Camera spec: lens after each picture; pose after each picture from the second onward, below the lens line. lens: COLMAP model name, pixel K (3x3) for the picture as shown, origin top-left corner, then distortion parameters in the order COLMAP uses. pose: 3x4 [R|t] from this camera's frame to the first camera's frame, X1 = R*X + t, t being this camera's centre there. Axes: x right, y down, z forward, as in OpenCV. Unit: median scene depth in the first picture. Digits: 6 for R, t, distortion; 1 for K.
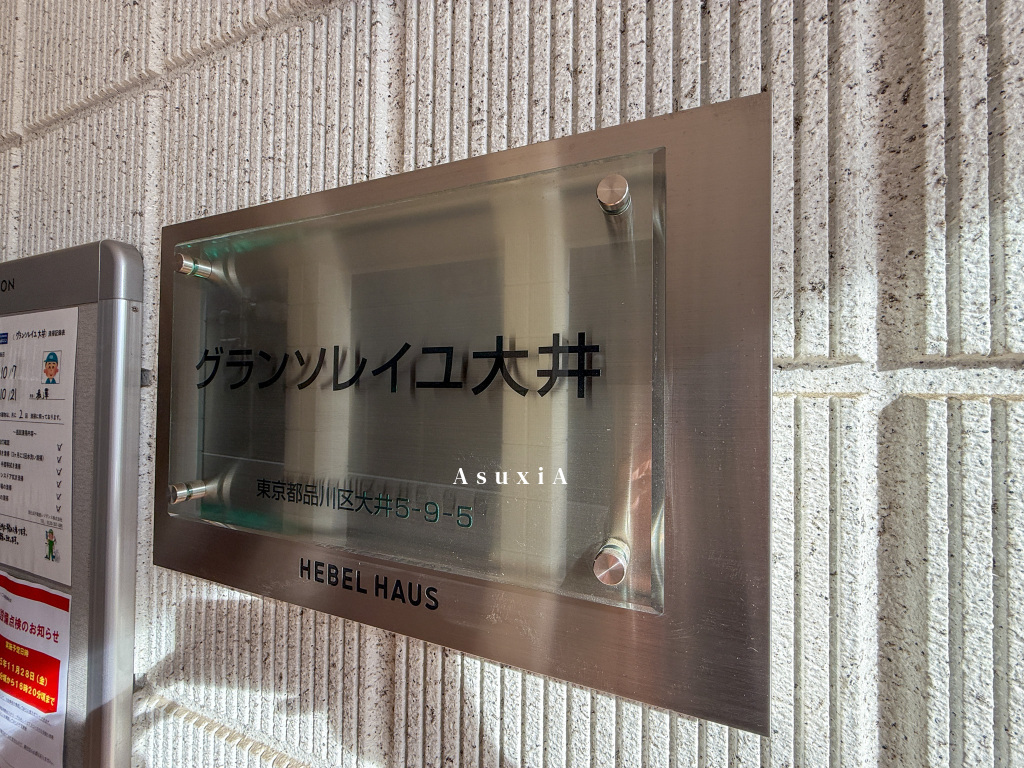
lens RADIAL K [[408.9, 0, 512.0], [0, 408.9, 384.9], [0, 0, 1]] dist [-0.001602, -0.000443]
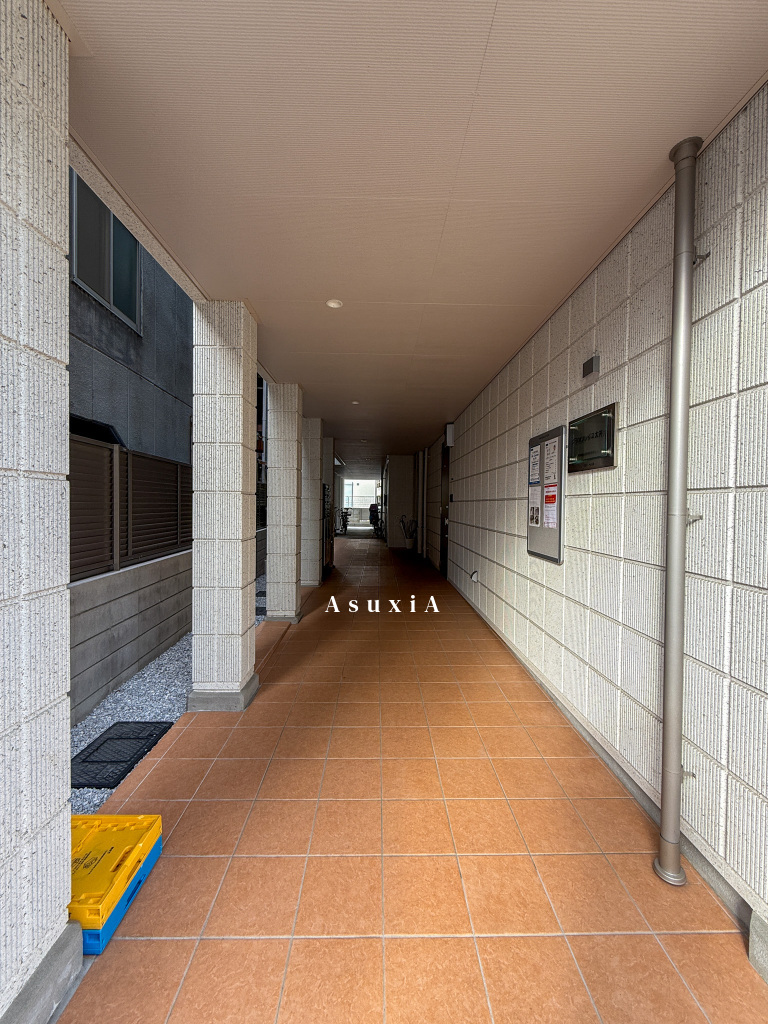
lens RADIAL K [[408.9, 0, 379.0], [0, 408.9, 511.1], [0, 0, 1]] dist [-0.001602, -0.000443]
pose [[0.368358, 0.005641, -0.929667, 3.466067], [0.015956, 0.999796, 0.012389, 0.764641], [0.929547, -0.019397, 0.368193, -3.586090]]
